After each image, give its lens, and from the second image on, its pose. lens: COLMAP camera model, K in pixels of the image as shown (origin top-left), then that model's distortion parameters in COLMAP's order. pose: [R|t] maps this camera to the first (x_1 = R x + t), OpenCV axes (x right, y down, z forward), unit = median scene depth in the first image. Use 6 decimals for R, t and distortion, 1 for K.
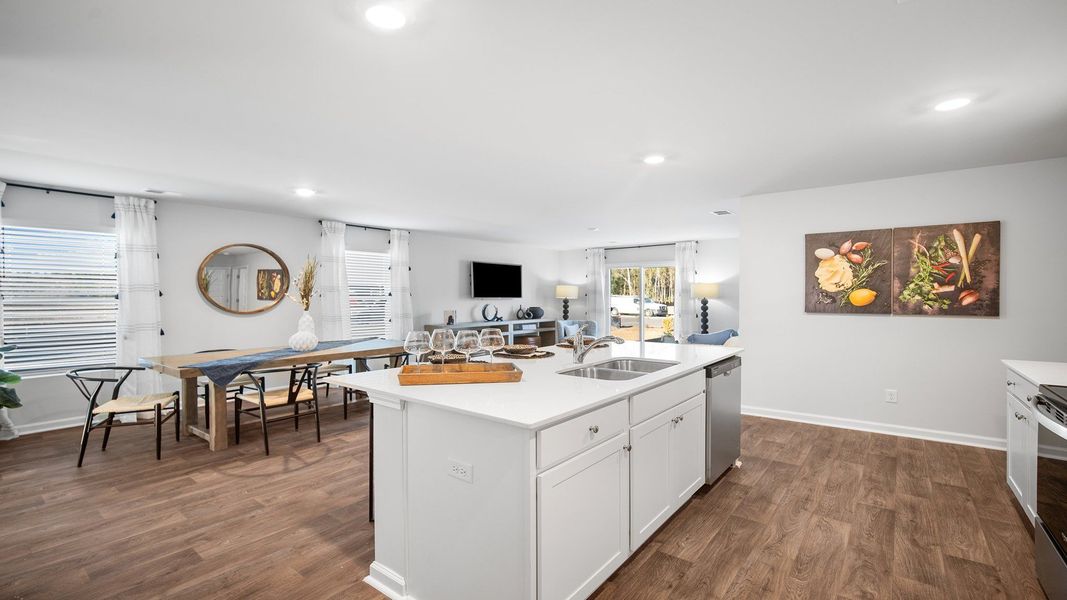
lens RADIAL K [[472.6, 0, 536.4], [0, 472.6, 299.1], [0, 0, 1]] dist [-0.012023, 0.003608]
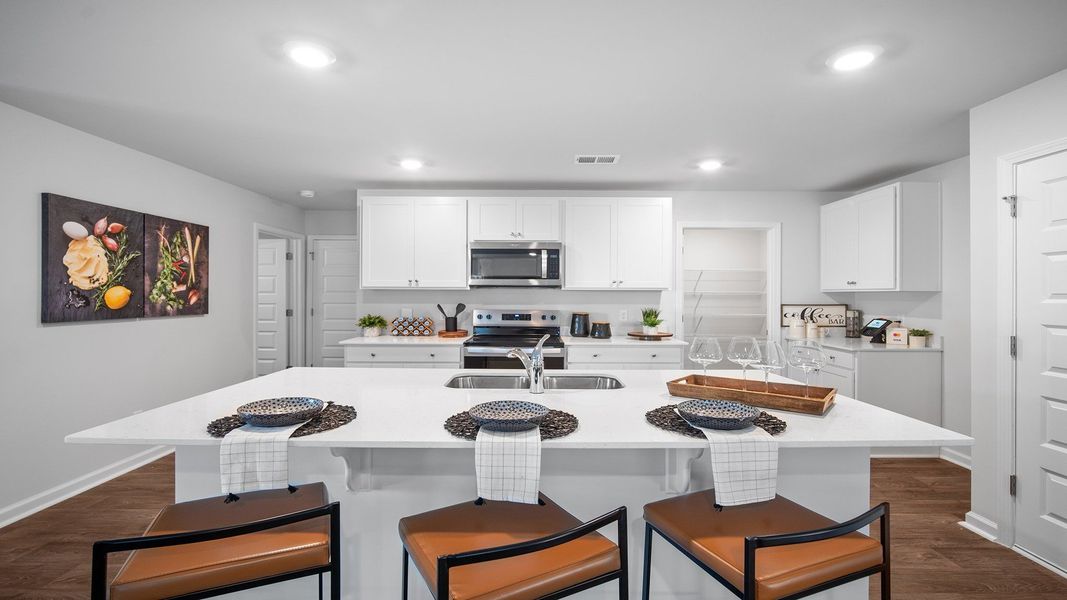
lens RADIAL K [[472.6, 0, 530.9], [0, 472.6, 292.2], [0, 0, 1]] dist [-0.012023, 0.003608]
pose [[-0.609940, 0.003684, 0.792439, -0.267130], [0.004438, 0.999989, -0.001234, -0.007669], [-0.792435, 0.002764, -0.609949, 0.856241]]
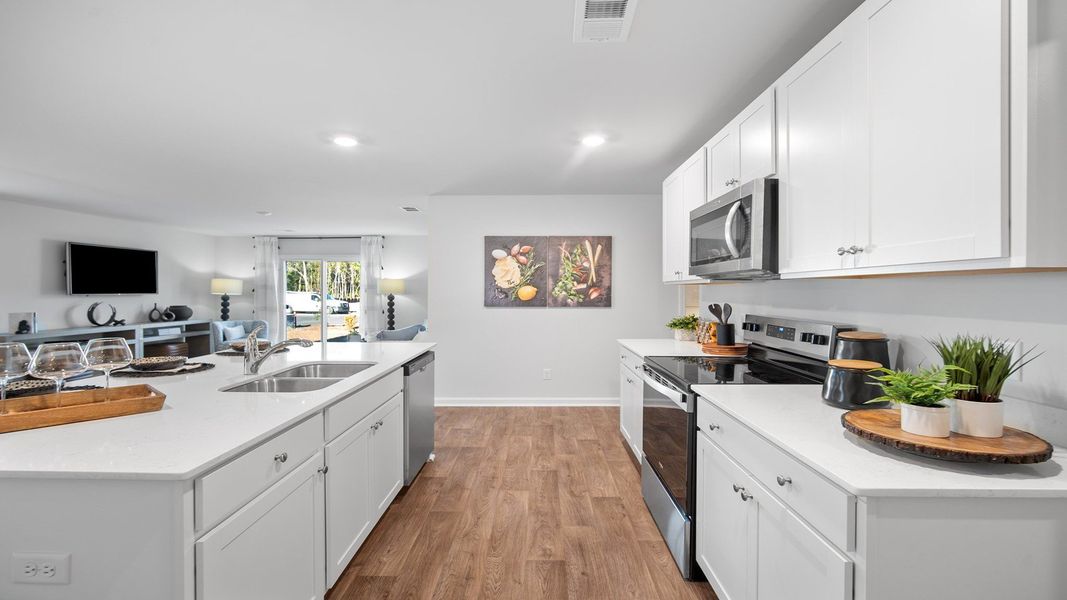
lens RADIAL K [[472.6, 0, 535.1], [0, 472.6, 293.9], [0, 0, 1]] dist [-0.012023, 0.003608]
pose [[0.796987, -0.000953, 0.603995, -0.005713], [0.002813, 0.999994, -0.002135, 0.001140], [-0.603990, 0.003400, 0.796985, 0.040766]]
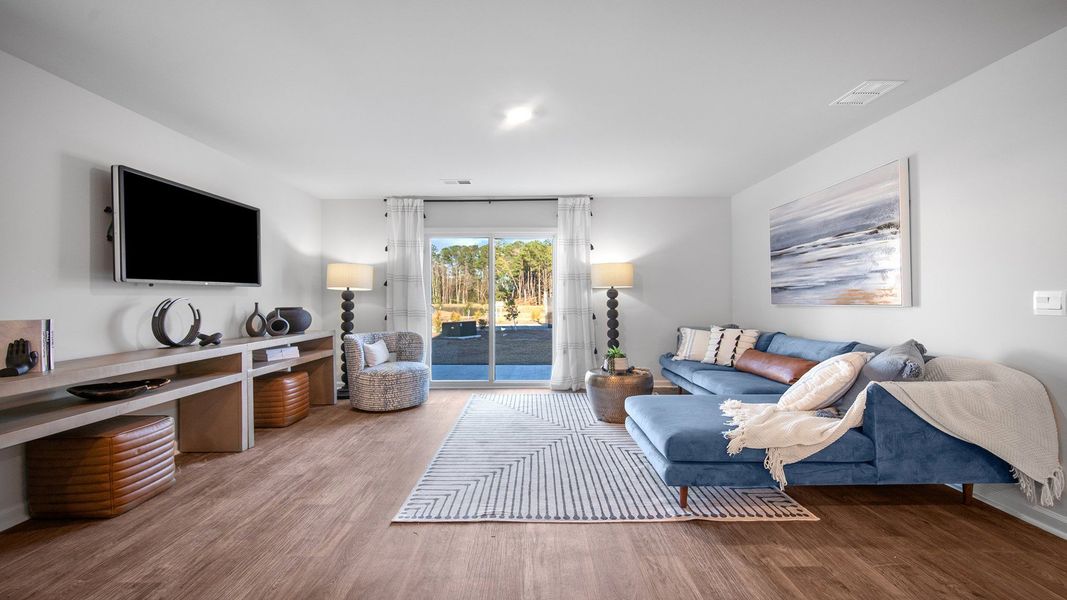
lens RADIAL K [[472.6, 0, 533.5], [0, 472.6, 294.5], [0, 0, 1]] dist [-0.012023, 0.003608]
pose [[0.789374, 0.001484, 0.613911, -0.197811], [0.009231, 0.999855, -0.014286, 0.026822], [-0.613843, 0.016944, 0.789246, 1.046535]]
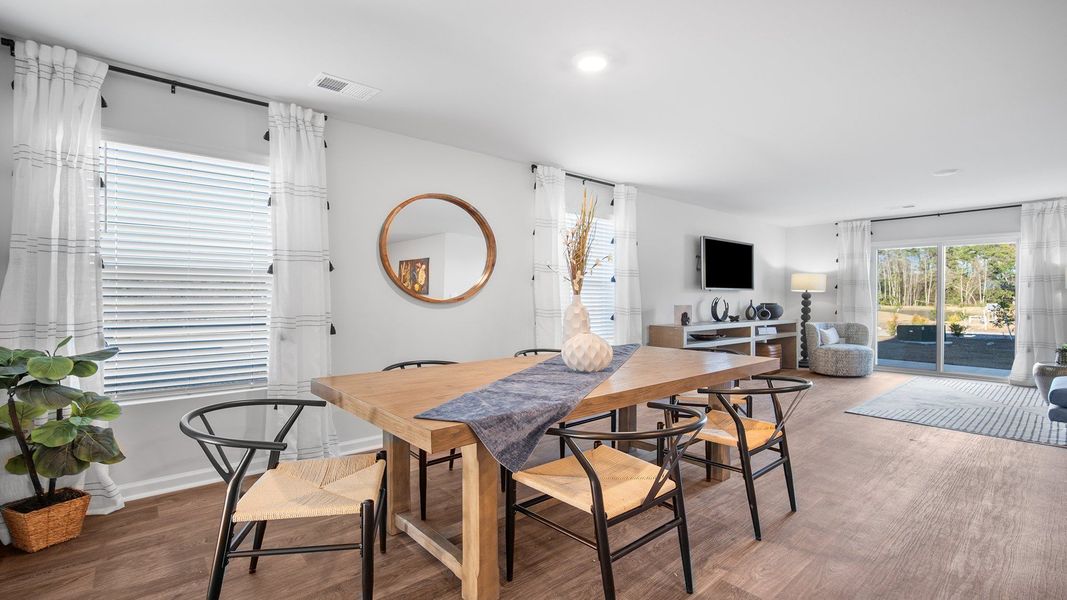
lens RADIAL K [[472.6, 0, 533.0], [0, 472.6, 300.1], [0, 0, 1]] dist [-0.012023, 0.003608]
pose [[0.980437, 0.005958, -0.196742, -0.444988], [-0.006559, 0.999976, -0.002401, 0.033722], [0.196723, 0.003645, 0.980452, 0.473476]]
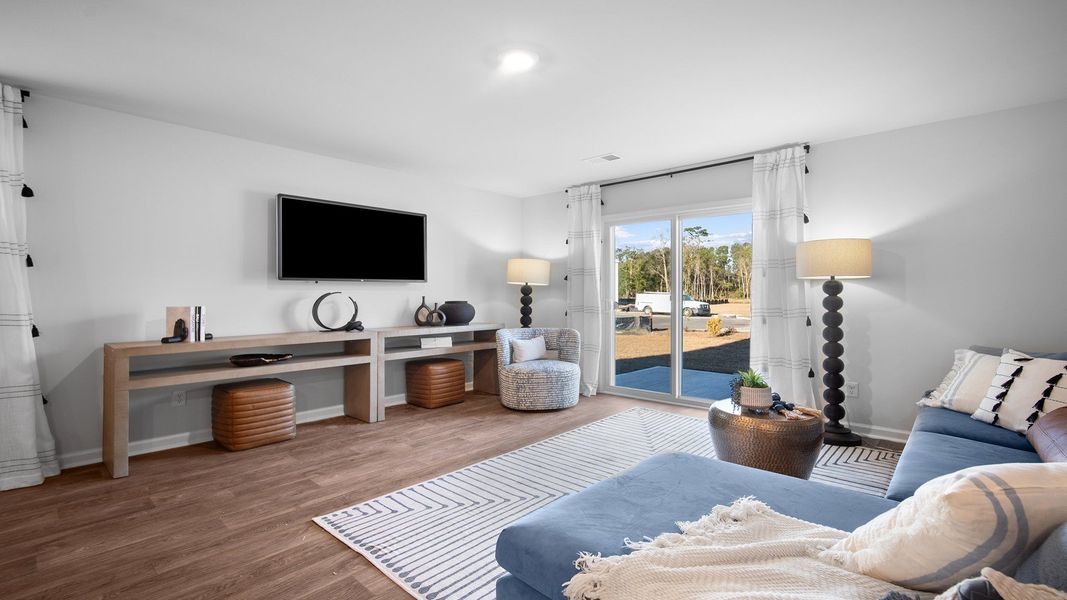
lens RADIAL K [[472.6, 0, 538.8], [0, 472.6, 293.9], [0, 0, 1]] dist [-0.012023, 0.003608]
pose [[0.997495, 0.001146, -0.070726, 0.244983], [-0.001703, 0.999968, -0.007810, 0.026717], [0.070715, 0.007911, 0.997465, 1.061404]]
